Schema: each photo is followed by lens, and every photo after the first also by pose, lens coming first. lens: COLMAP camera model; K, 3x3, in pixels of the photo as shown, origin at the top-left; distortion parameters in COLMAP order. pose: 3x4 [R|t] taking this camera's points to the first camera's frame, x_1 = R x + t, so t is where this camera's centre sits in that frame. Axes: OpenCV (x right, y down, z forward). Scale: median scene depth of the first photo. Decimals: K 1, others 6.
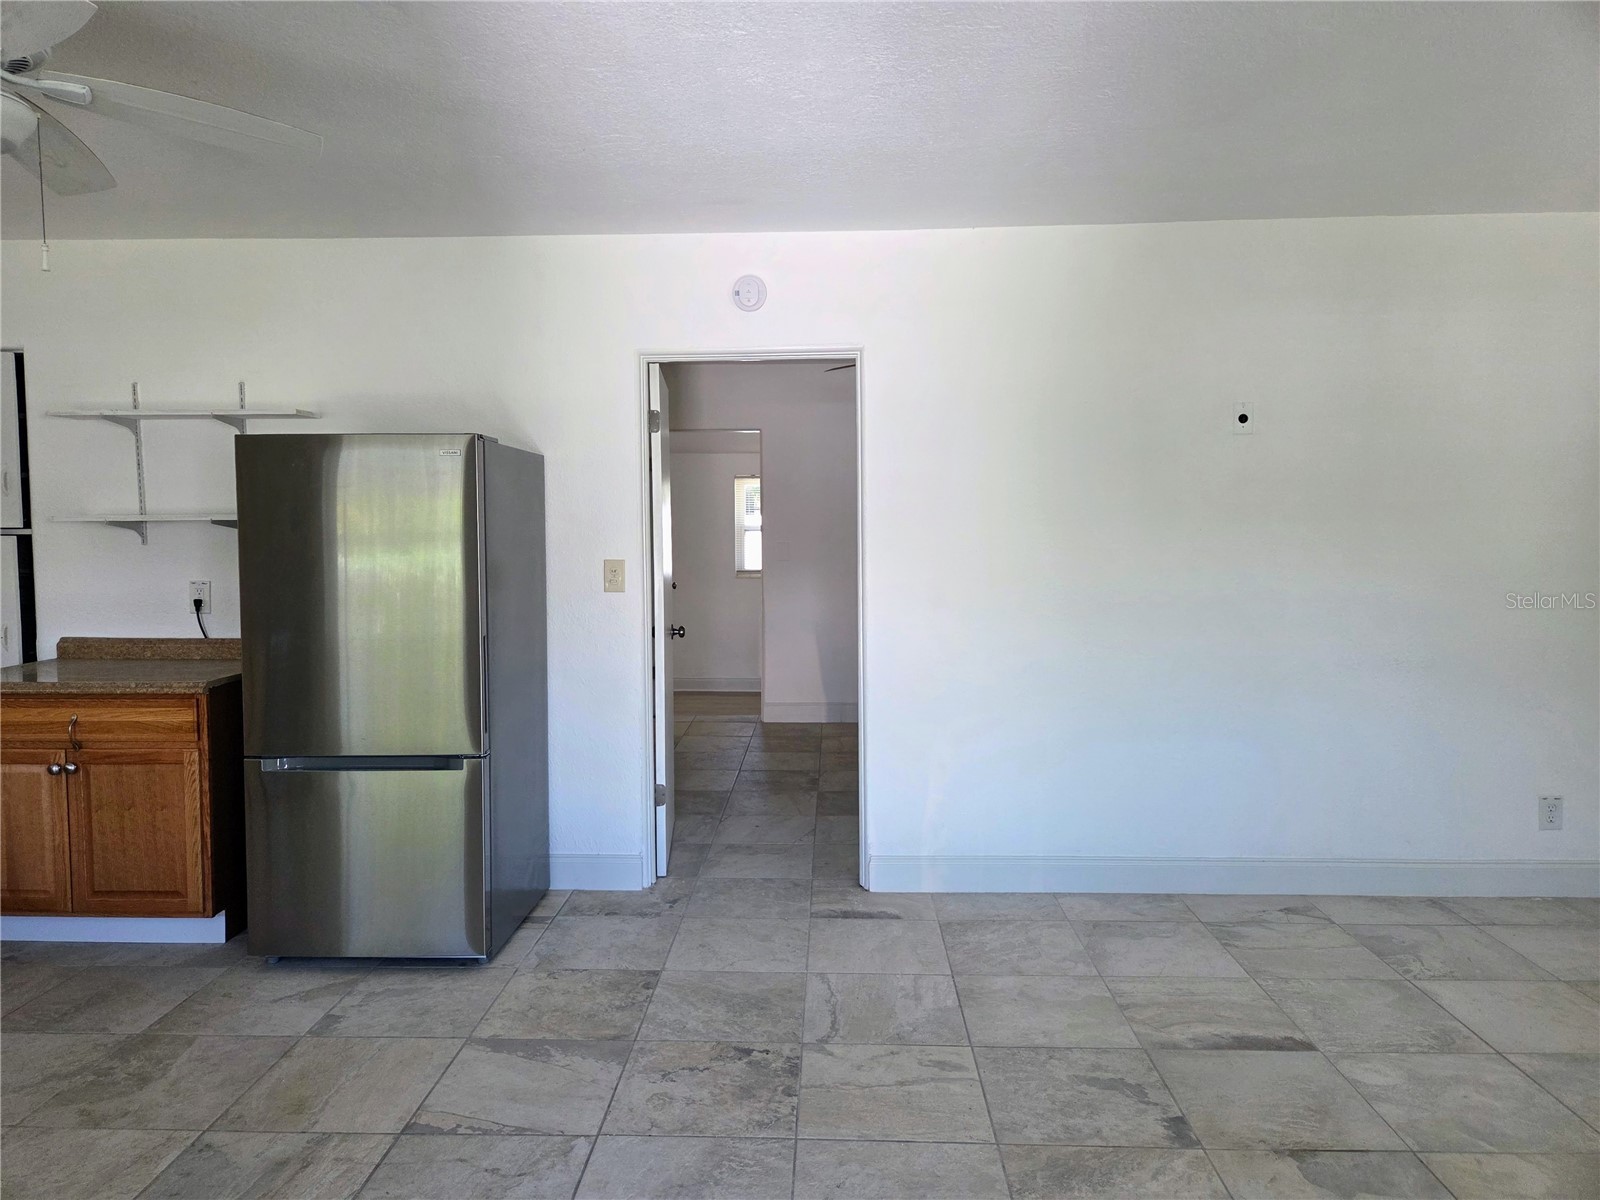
lens RADIAL K [[1072.5, 0, 788.8], [0, 1072.5, 598.9], [0, 0, 1]] dist [0.069110, -0.063000]
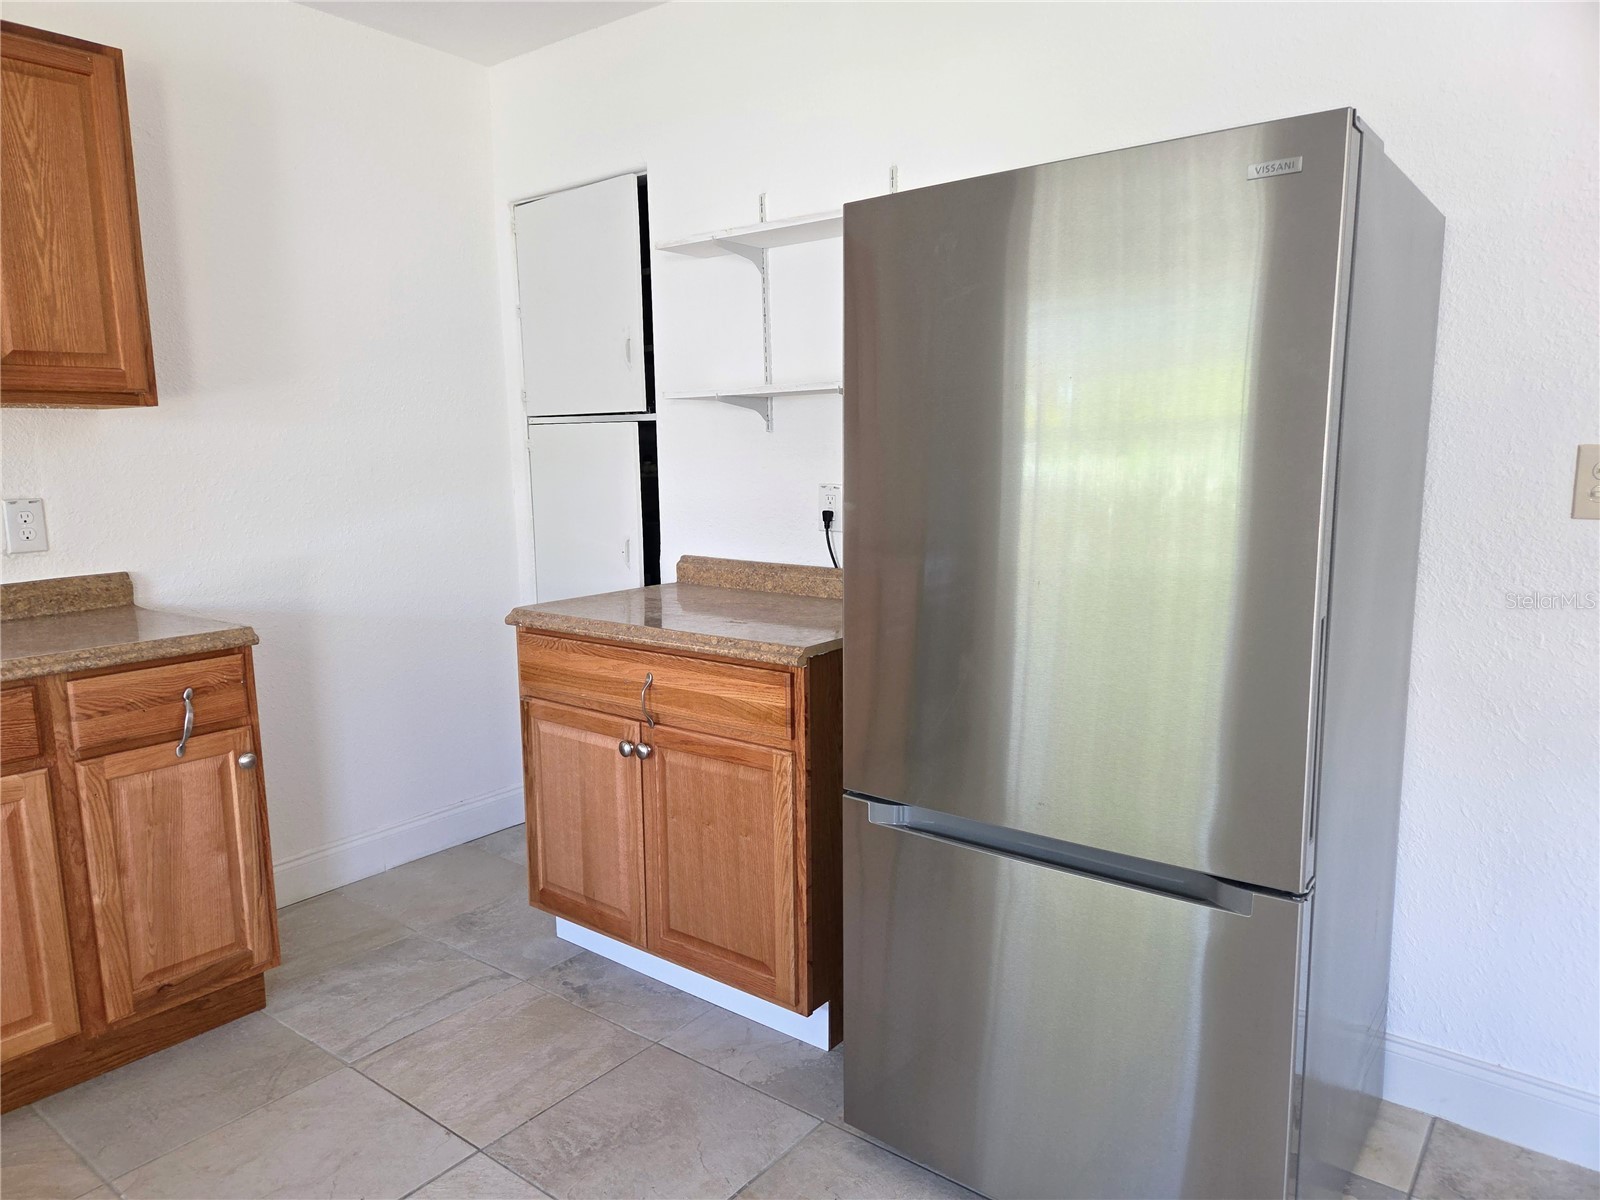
lens RADIAL K [[1072.5, 0, 788.8], [0, 1072.5, 598.9], [0, 0, 1]] dist [0.069110, -0.063000]
pose [[0.810282, 0.073891, -0.581363, -0.192296], [-0.027091, 0.995682, 0.088791, -0.003992], [0.585413, -0.056196, 0.808785, 0.504568]]
